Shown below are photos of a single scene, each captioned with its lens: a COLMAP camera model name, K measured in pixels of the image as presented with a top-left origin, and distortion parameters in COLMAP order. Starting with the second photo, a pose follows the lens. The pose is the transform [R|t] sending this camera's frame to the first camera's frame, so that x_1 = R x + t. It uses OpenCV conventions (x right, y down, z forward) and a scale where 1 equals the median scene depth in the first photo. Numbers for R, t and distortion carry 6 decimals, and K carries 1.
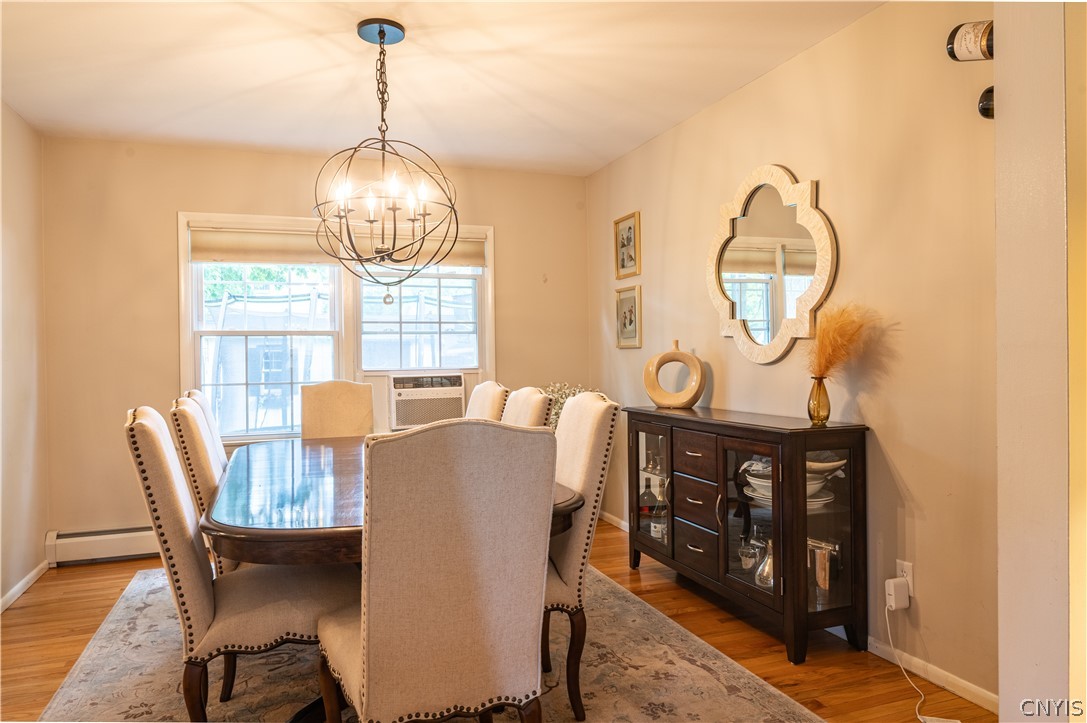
lens RADIAL K [[730.1, 0, 543.9], [0, 730.1, 359.2], [0, 0, 1]] dist [-0.005354, 0.001126]
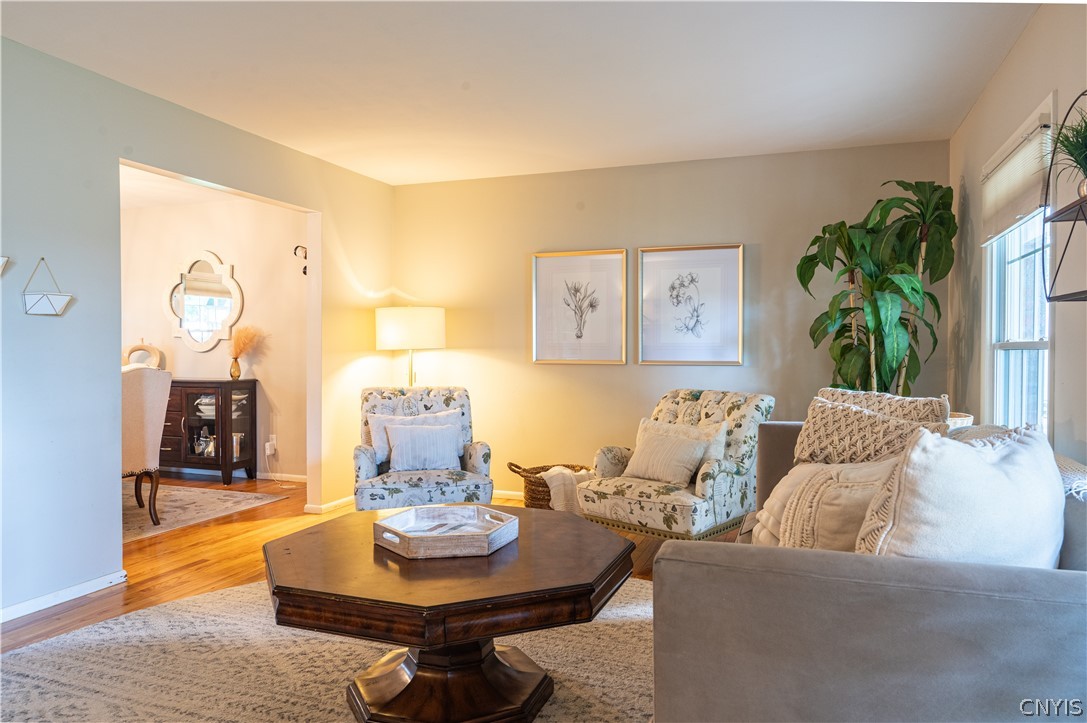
lens RADIAL K [[730.1, 0, 543.9], [0, 730.1, 359.2], [0, 0, 1]] dist [-0.005354, 0.001126]
pose [[0.650705, 0.000518, 0.759330, -0.685515], [-0.007129, 0.999960, 0.005426, 0.010343], [-0.759297, -0.008944, 0.650683, -1.132249]]
